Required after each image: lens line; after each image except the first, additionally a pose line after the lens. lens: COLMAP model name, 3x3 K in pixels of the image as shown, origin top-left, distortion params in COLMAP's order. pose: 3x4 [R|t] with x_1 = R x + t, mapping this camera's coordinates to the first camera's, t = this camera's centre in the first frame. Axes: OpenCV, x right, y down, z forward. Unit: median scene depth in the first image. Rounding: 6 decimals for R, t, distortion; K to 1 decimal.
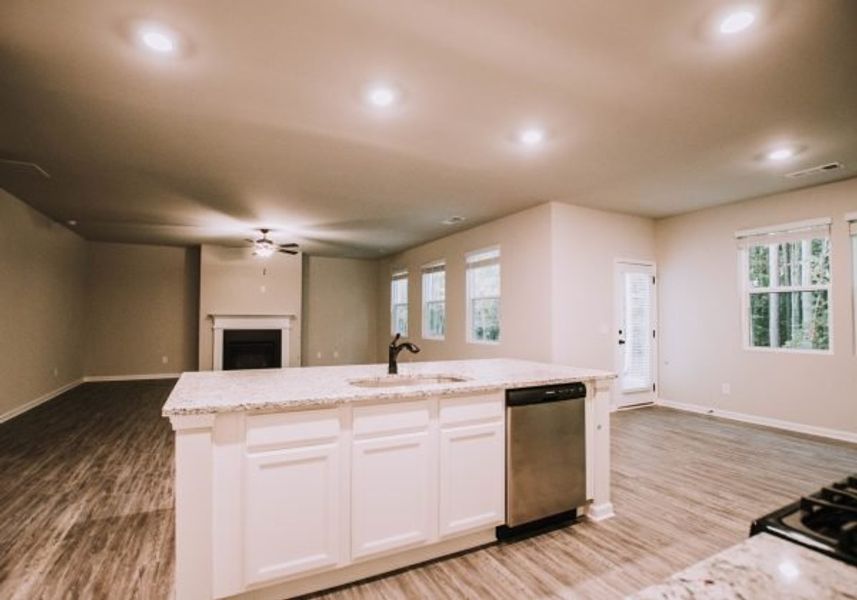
lens RADIAL K [[413.6, 0, 425.2], [0, 413.6, 302.8], [0, 0, 1]] dist [-0.000635, 0.000207]
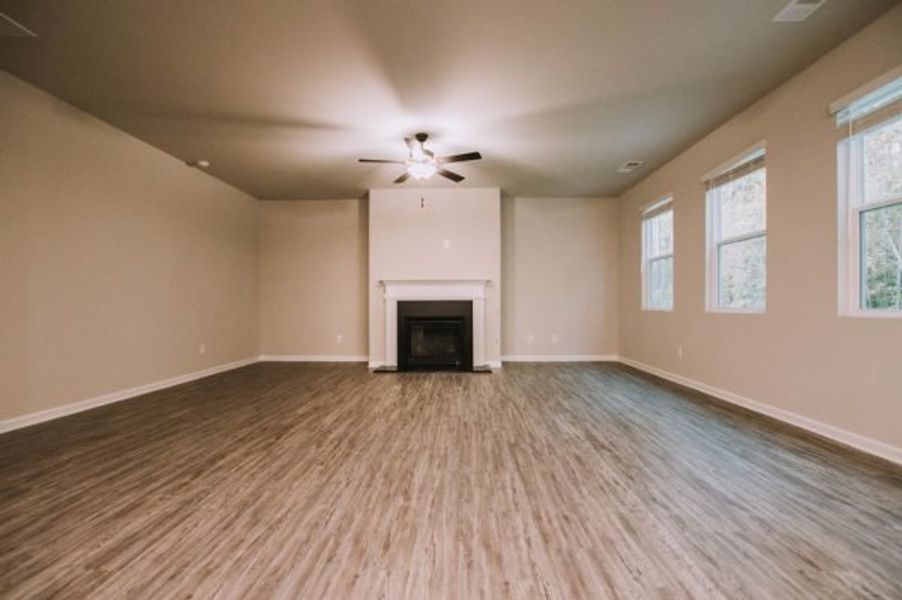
lens RADIAL K [[397.8, 0, 448.6], [0, 397.8, 306.7], [0, 0, 1]] dist [-0.039041, -0.000381]
pose [[0.864547, -0.012797, -0.502389, -0.047378], [0.032433, 0.999013, 0.030365, 0.057661], [0.501505, -0.042546, 0.864108, 0.426808]]
